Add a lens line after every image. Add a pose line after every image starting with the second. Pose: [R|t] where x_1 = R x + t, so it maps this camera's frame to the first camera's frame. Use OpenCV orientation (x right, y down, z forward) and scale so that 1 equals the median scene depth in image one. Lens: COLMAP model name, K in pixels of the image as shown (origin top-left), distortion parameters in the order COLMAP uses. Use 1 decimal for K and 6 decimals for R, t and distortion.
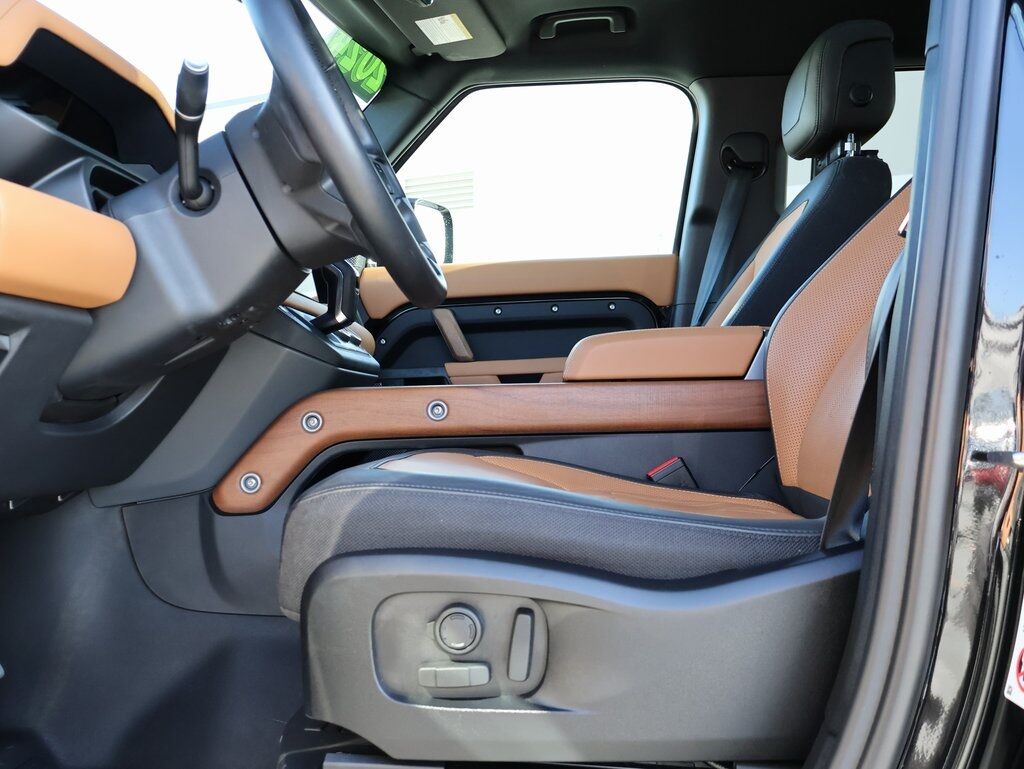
lens RADIAL K [[967.0, 0, 516.8], [0, 967.0, 383.7], [0, 0, 1]] dist [-0.008398, 0.000000]
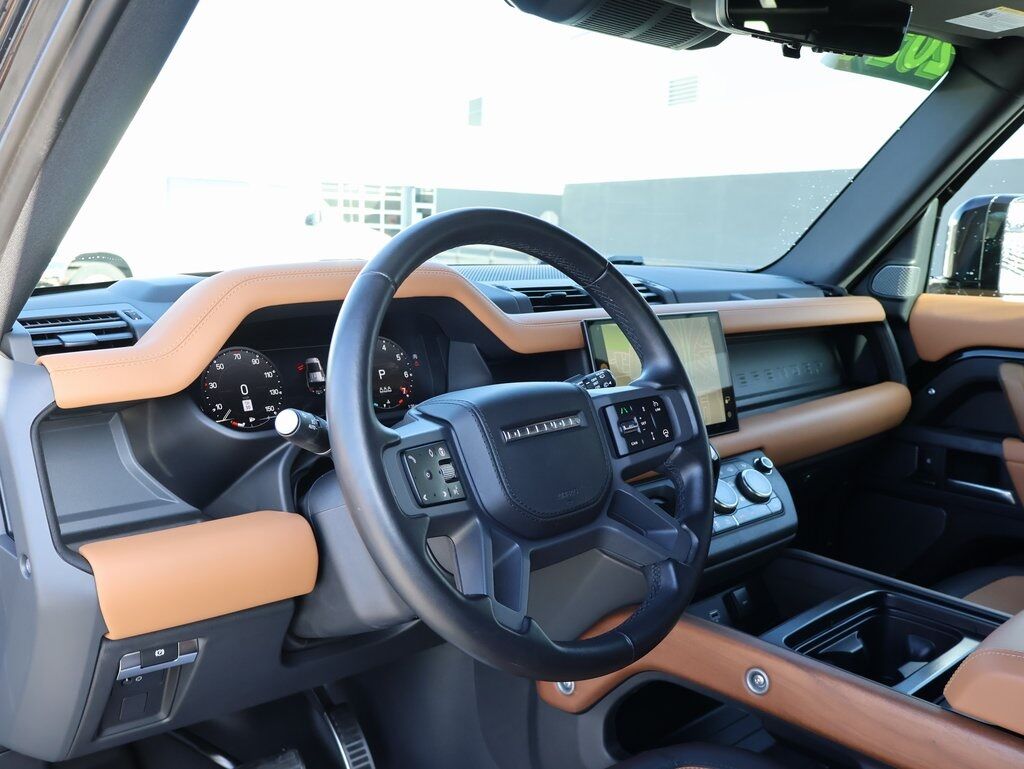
lens RADIAL K [[967.0, 0, 498.5], [0, 967.0, 368.9], [0, 0, 1]] dist [-0.008398, 0.000000]
pose [[0.709532, 0.142662, -0.690081, 0.249867], [-0.013765, 0.981912, 0.188839, -0.333539], [0.704539, -0.124488, 0.698661, 0.313890]]
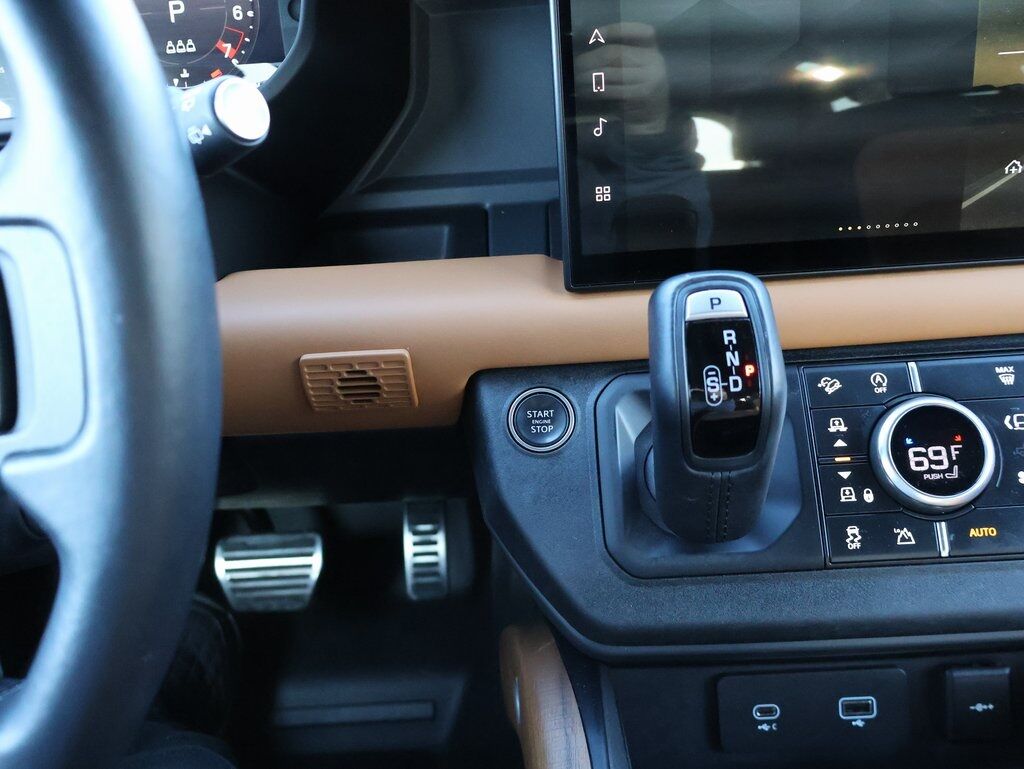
lens RADIAL K [[967.0, 0, 504.6], [0, 967.0, 383.9], [0, 0, 1]] dist [-0.008398, 0.000000]
pose [[0.053043, 0.568329, -0.821090, 0.025840], [0.109895, 0.813931, 0.570473, -0.258180], [0.992527, -0.120493, -0.019283, 0.930048]]
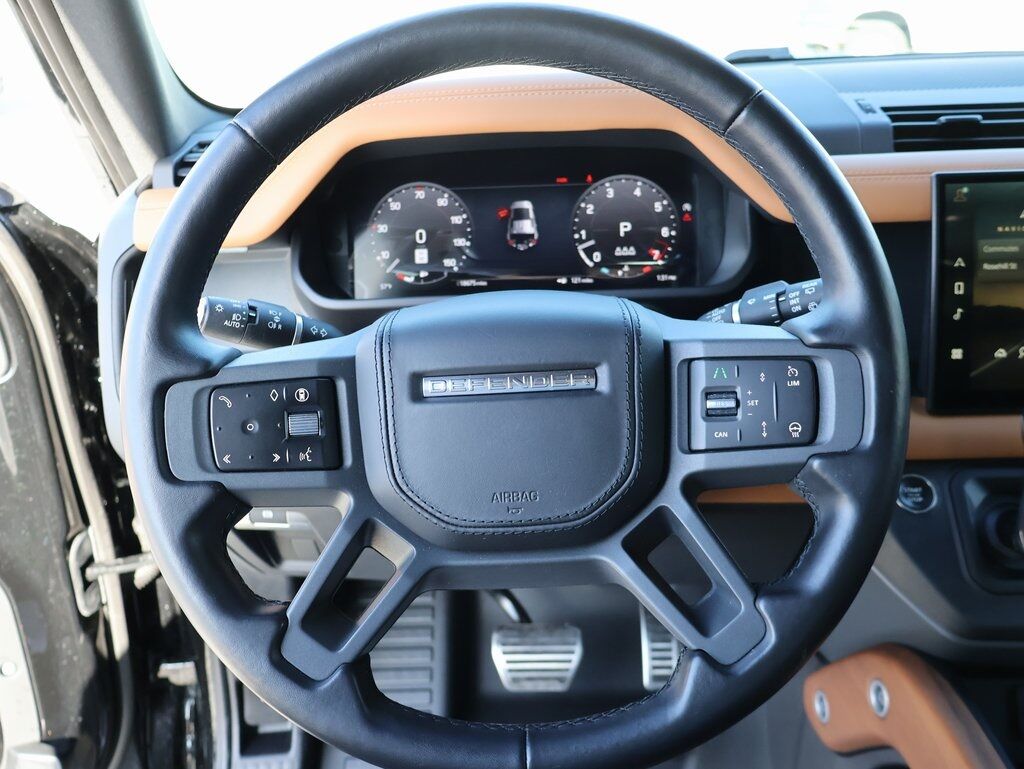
lens RADIAL K [[967.0, 0, 488.2], [0, 967.0, 368.9], [0, 0, 1]] dist [-0.008398, 0.000000]
pose [[0.002365, 0.392006, -0.919960, 0.198725], [0.078262, 0.917068, 0.390975, -0.334144], [0.996930, -0.072923, -0.028510, 0.738668]]
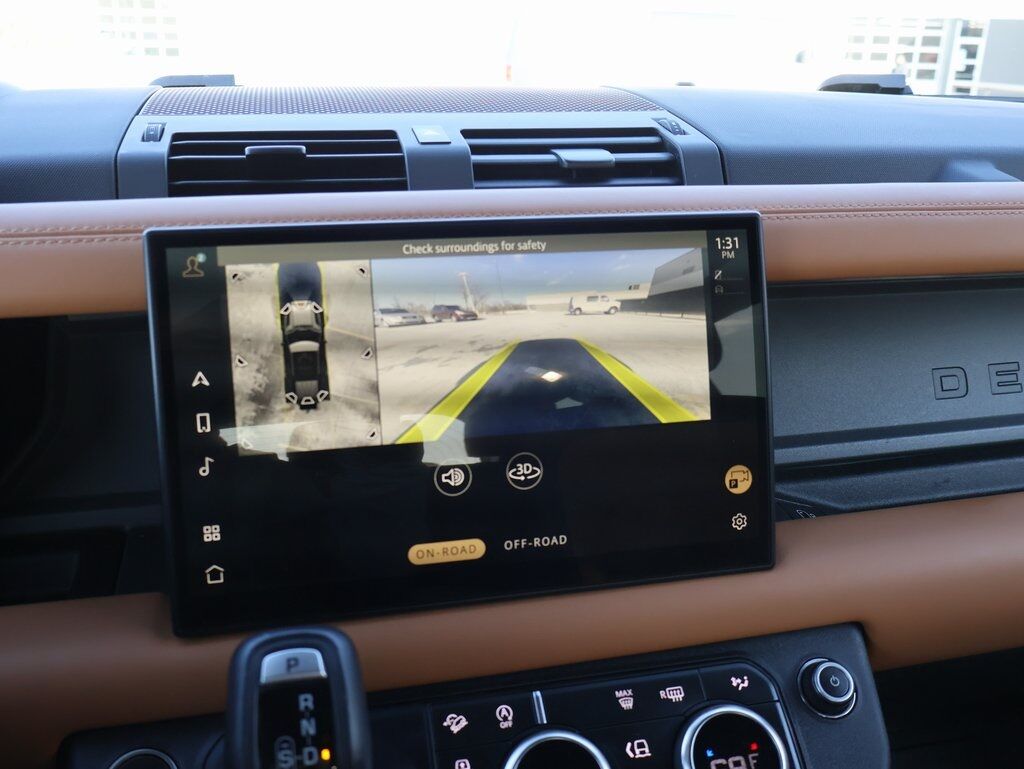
lens RADIAL K [[967.0, 0, 517.2], [0, 967.0, 367.1], [0, 0, 1]] dist [-0.008398, 0.000000]
pose [[0.283035, 0.315887, -0.905597, 0.018748], [0.020766, 0.941967, 0.335064, -0.273091], [0.958885, -0.113641, 0.260050, 0.979977]]
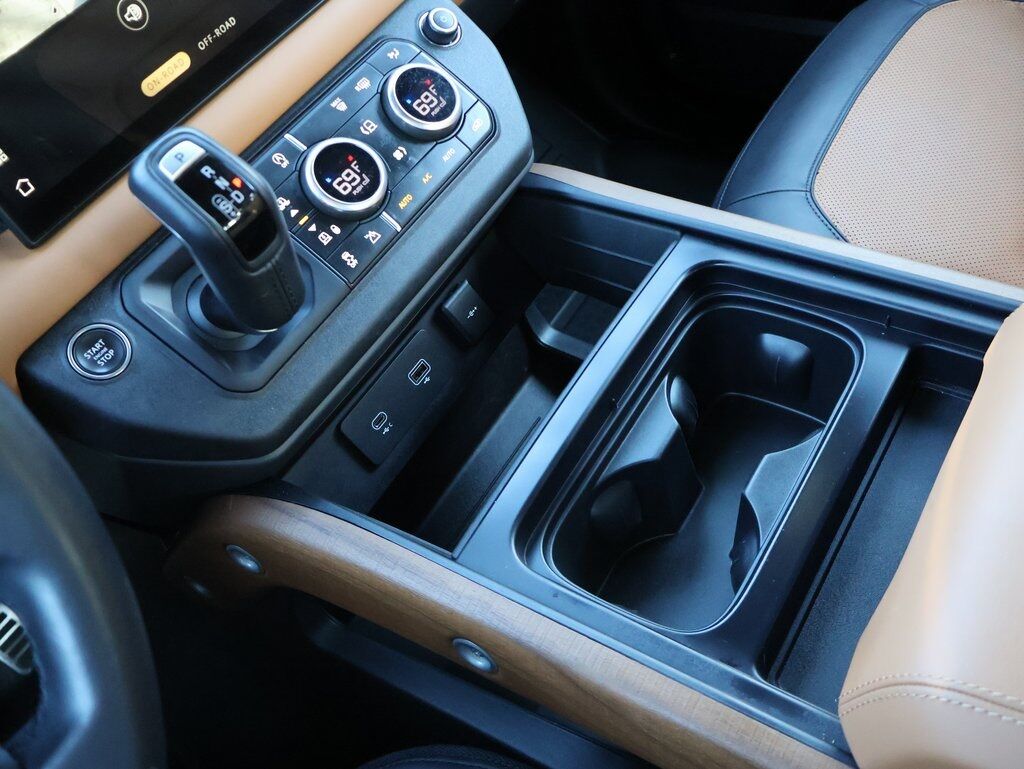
lens RADIAL K [[967.0, 0, 517.1], [0, 967.0, 386.7], [0, 0, 1]] dist [-0.008398, 0.000000]
pose [[0.855817, 0.268923, -0.441879, 0.065617], [0.206758, 0.605196, 0.768758, -0.300677], [0.474160, -0.749278, 0.462336, 0.834009]]
